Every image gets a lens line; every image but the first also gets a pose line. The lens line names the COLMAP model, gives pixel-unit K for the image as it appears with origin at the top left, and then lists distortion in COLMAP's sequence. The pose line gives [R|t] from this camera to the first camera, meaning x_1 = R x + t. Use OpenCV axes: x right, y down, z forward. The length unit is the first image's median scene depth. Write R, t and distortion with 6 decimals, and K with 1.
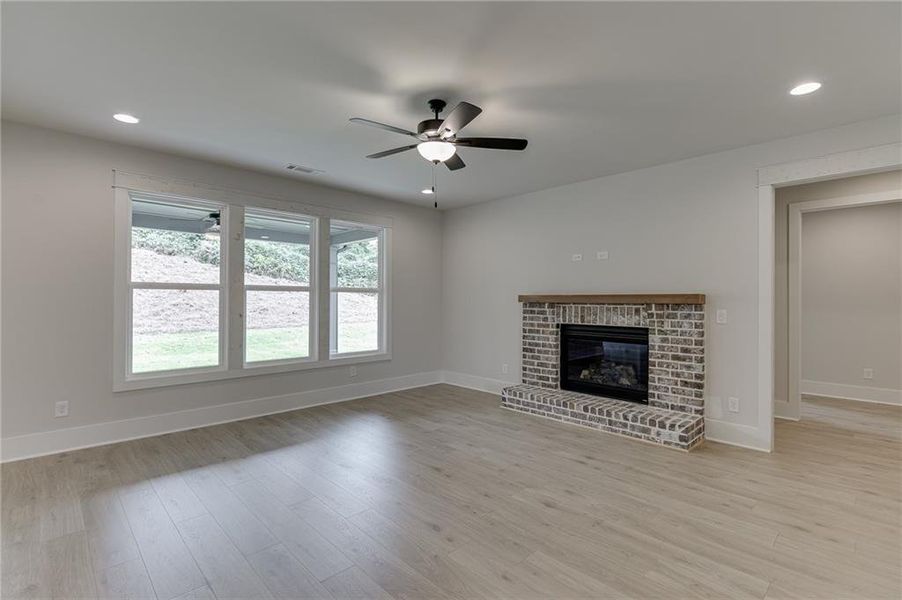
lens RADIAL K [[418.8, 0, 451.0], [0, 418.8, 300.0], [0, 0, 1]] dist [0.014065, -0.000260]
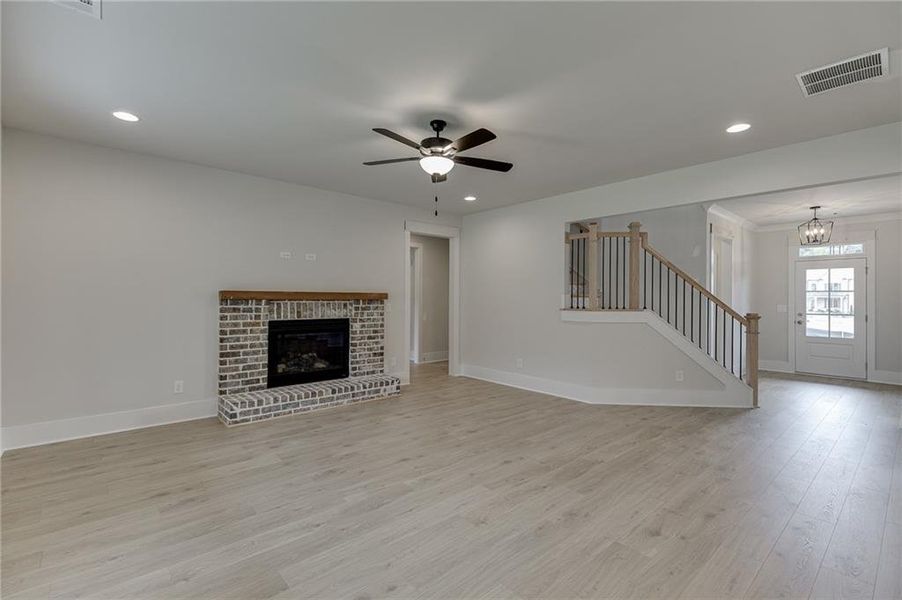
lens RADIAL K [[403.5, 0, 451.0], [0, 403.5, 300.0], [0, 0, 1]] dist [0.013108, -0.000961]
pose [[0.054611, -0.008729, 0.998470, -0.726962], [-0.007073, 0.999933, 0.009128, -0.003629], [-0.998483, -0.007561, 0.054545, 0.588433]]
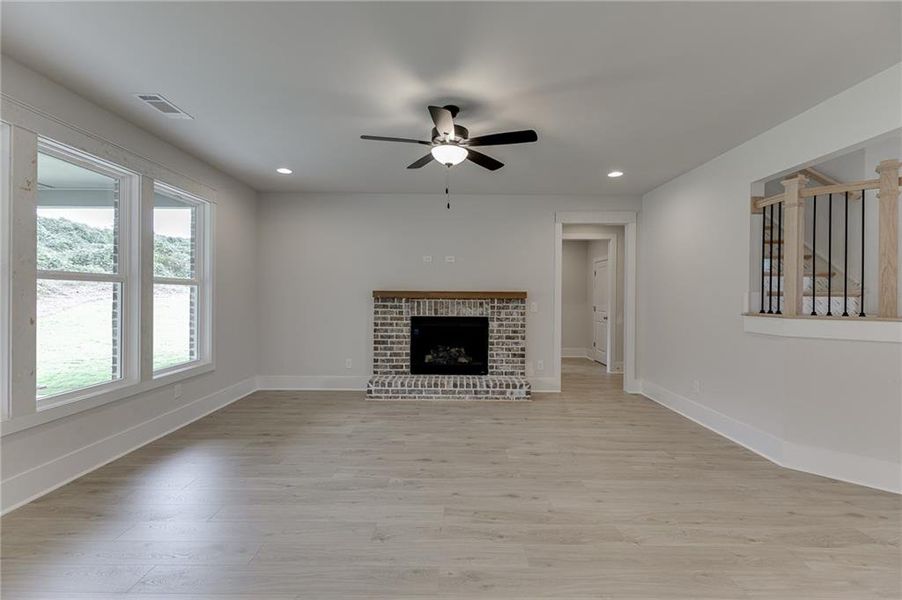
lens RADIAL K [[403.5, 0, 451.0], [0, 403.5, 300.0], [0, 0, 1]] dist [0.013108, -0.000961]
pose [[0.698288, -0.006744, 0.715785, -0.494444], [-0.004871, 0.999888, 0.014172, -0.003914], [-0.715801, -0.013382, 0.698177, 0.187195]]
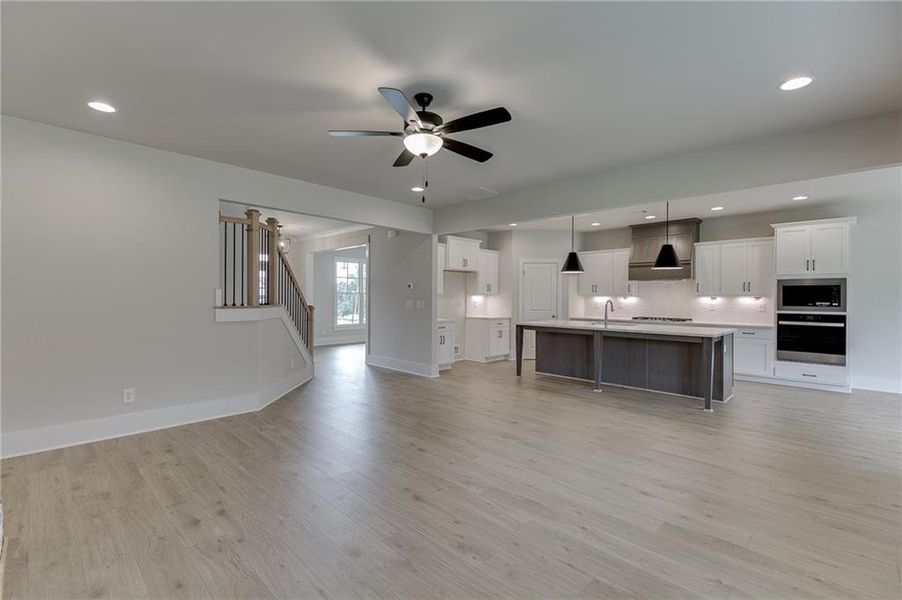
lens RADIAL K [[403.5, 0, 451.0], [0, 403.5, 300.0], [0, 0, 1]] dist [0.013108, -0.000961]
pose [[-0.999698, -0.012126, -0.021378, -0.053743], [-0.012244, 0.999910, 0.005394, 0.002600], [0.021311, 0.005654, -0.999757, 1.275445]]
